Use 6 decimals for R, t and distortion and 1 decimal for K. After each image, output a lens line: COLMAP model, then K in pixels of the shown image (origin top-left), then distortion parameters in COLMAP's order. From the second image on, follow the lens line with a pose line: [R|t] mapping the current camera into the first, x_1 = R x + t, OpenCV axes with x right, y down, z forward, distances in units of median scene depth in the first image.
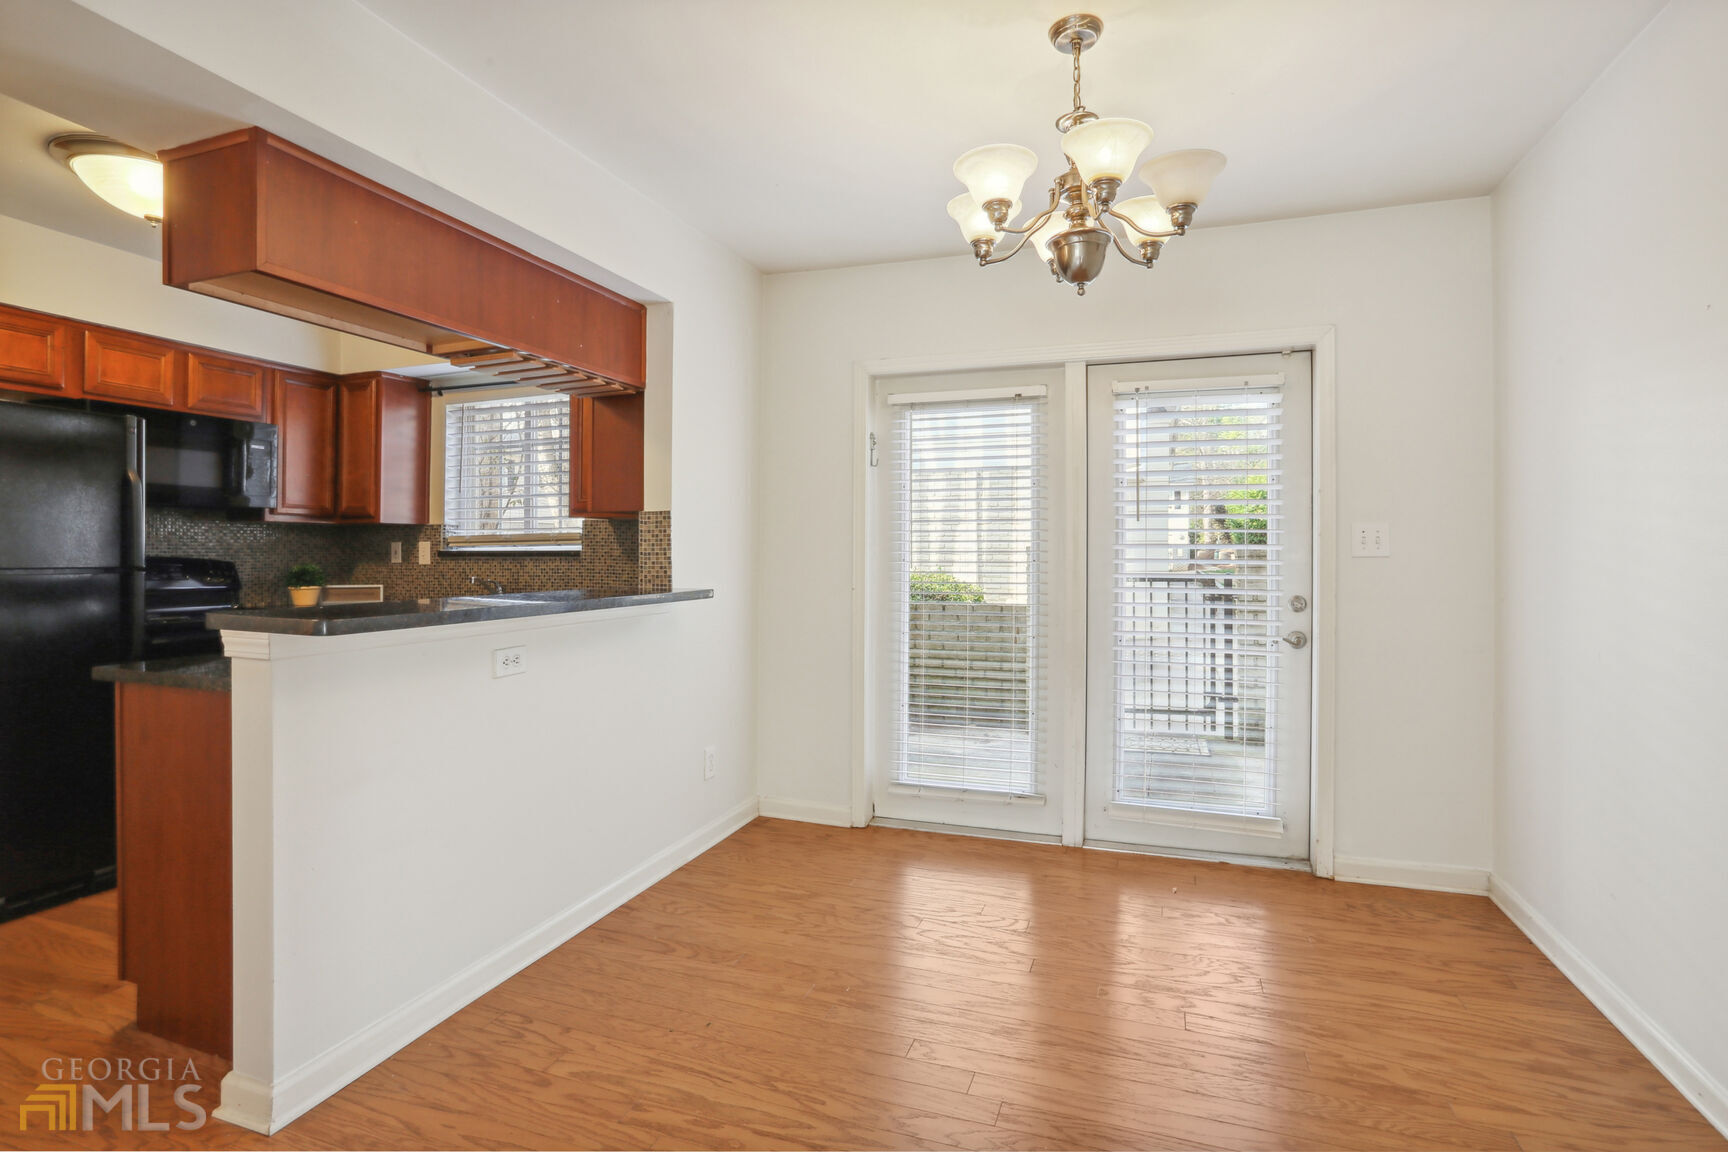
lens RADIAL K [[846.7, 0, 859.3], [0, 846.7, 554.8], [0, 0, 1]] dist [-0.028778, 0.000218]
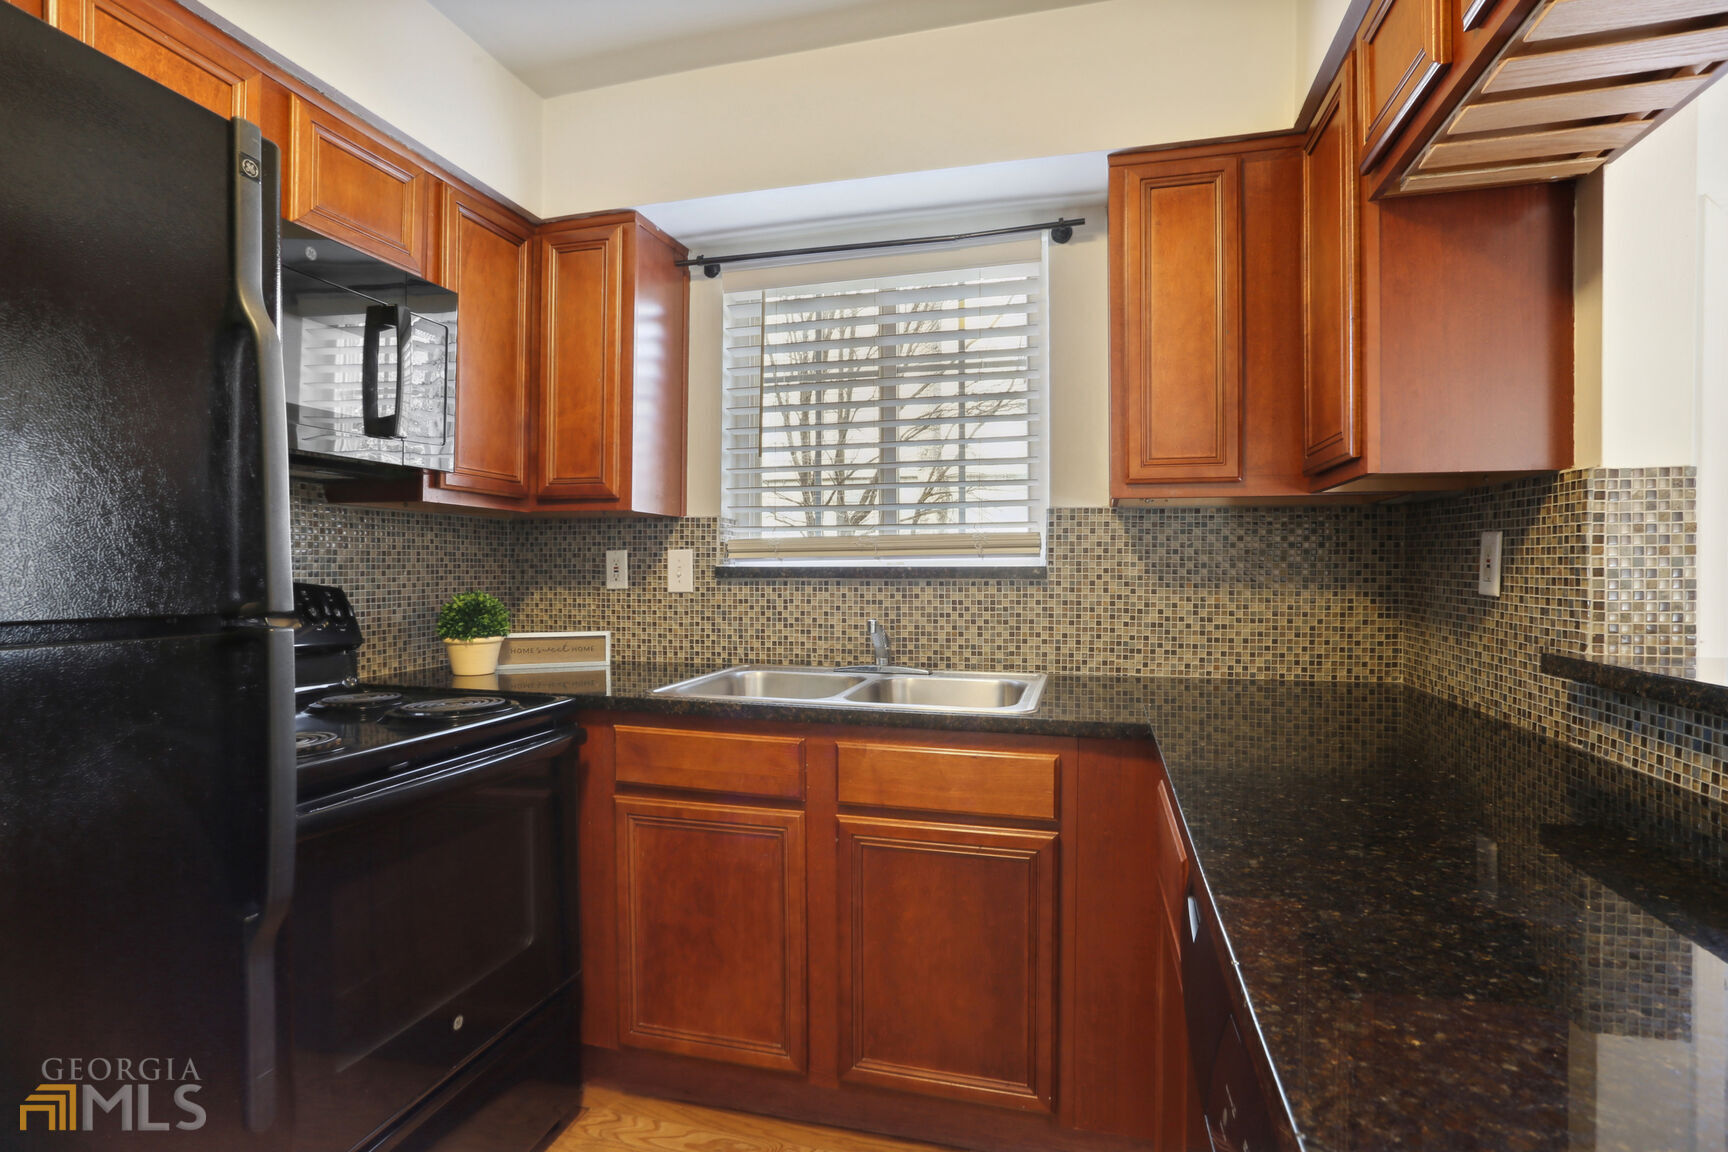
lens RADIAL K [[883.5, 0, 833.2], [0, 883.5, 565.6], [0, 0, 1]] dist [-0.000274, -0.000062]
pose [[0.996631, 0.003350, 0.081947, -0.493591], [-0.002521, 0.999945, -0.010221, 0.000160], [-0.081977, 0.009980, 0.996584, 0.458715]]
